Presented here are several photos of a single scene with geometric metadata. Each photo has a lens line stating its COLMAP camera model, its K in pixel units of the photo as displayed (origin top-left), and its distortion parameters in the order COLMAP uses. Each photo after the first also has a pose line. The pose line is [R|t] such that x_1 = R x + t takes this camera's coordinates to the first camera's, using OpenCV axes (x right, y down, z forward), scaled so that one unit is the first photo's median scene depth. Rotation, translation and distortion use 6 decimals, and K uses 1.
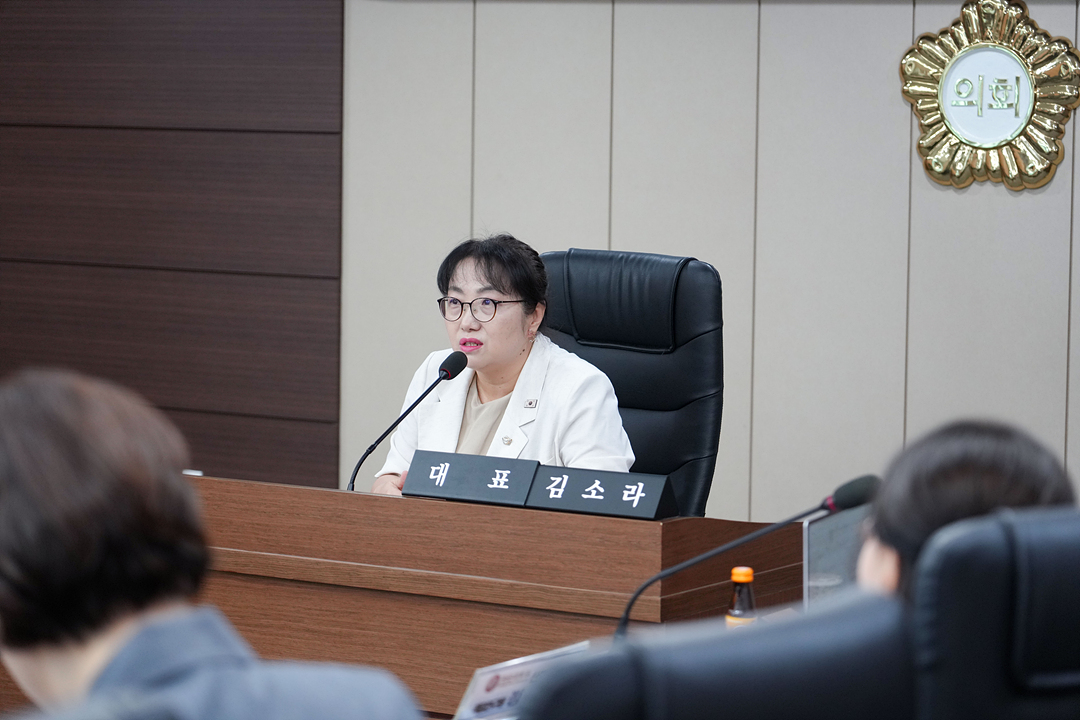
lens RADIAL K [[3233.4, 0, 540.0], [0, 3233.4, 360.0], [0, 0, 1]] dist [-0.058192, -0.074756]
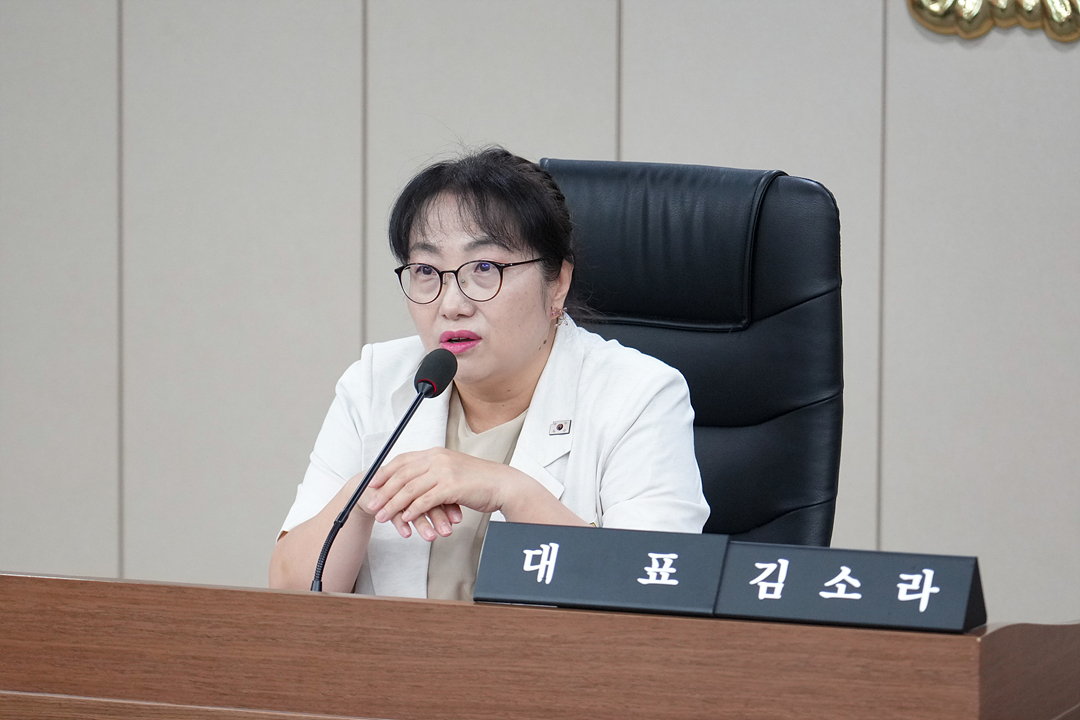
lens RADIAL K [[4854.4, 0, 540.0], [0, 4854.4, 360.0], [0, 0, 1]] dist [-0.055961, 1.483419]
pose [[0.980512, -0.028703, 0.194351, -0.185120], [0.025073, 0.999463, 0.021112, -0.018093], [-0.194853, -0.015828, 0.980705, 0.134354]]
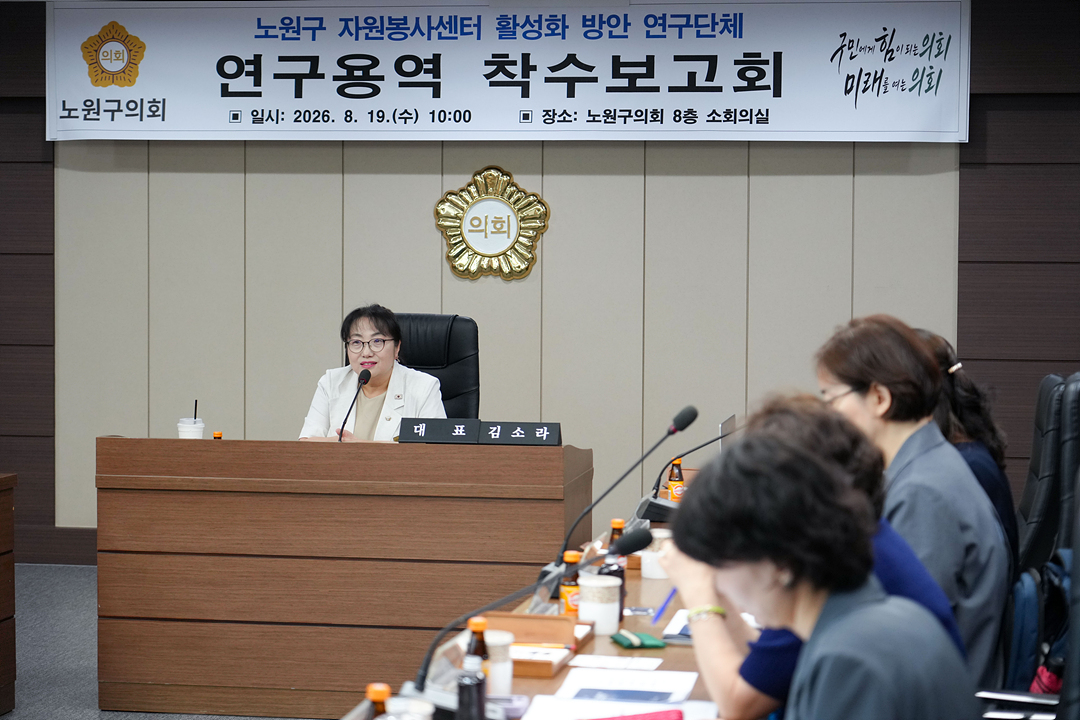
lens RADIAL K [[2349.4, 0, 540.0], [0, 2349.4, 360.0], [0, 0, 1]] dist [-0.018477, 0.304333]
pose [[0.921344, -0.029139, 0.387654, -0.450464], [0.040387, 0.998966, -0.020897, 0.024358], [-0.386644, 0.034910, 0.921568, -0.243264]]
